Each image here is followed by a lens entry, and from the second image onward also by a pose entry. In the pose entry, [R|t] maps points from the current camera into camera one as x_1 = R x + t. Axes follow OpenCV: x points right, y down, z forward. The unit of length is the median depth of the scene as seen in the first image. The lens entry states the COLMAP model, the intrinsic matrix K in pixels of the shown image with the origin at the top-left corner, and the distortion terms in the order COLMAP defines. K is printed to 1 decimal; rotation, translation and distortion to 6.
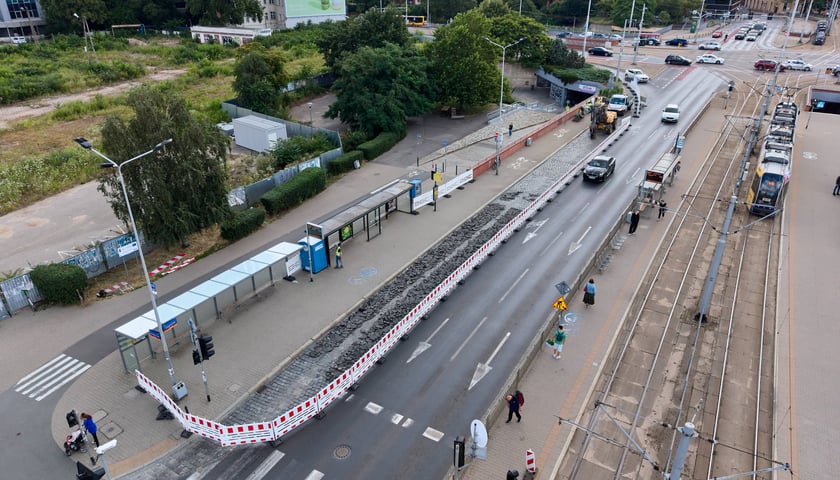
lens RADIAL K [[562.5, 0, 415.2], [0, 562.5, 238.8], [0, 0, 1]] dist [0.021491, -0.003803]
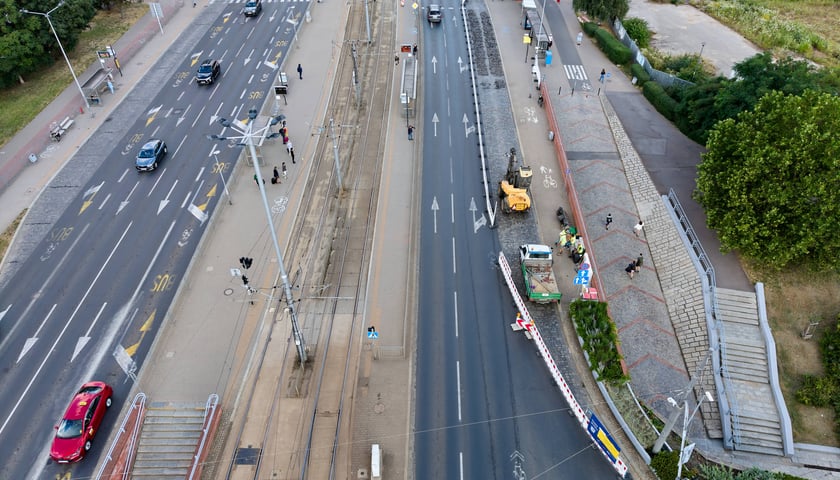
lens RADIAL K [[562.5, 0, 415.2], [0, 562.5, 238.8], [0, 0, 1]] dist [0.021491, -0.003803]
pose [[-0.854720, 0.346752, -0.386286, 1.155613], [-0.219267, 0.433338, 0.874151, -1.228822], [0.470506, 0.831854, -0.294352, 1.849909]]
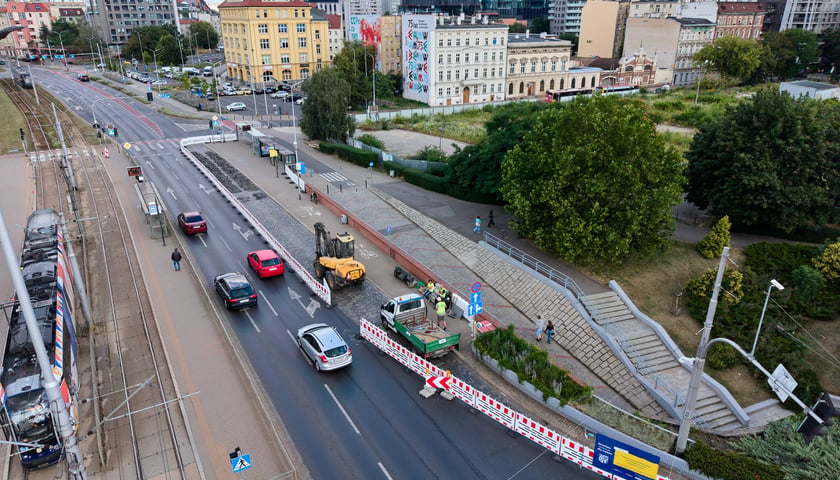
lens RADIAL K [[562.5, 0, 415.2], [0, 562.5, 238.8], [0, 0, 1]] dist [0.021491, -0.003803]
pose [[-0.456840, 0.325362, -0.827911, 1.205220], [-0.390294, 0.763028, 0.515227, -0.875106], [0.799354, 0.558505, -0.221595, 1.811531]]
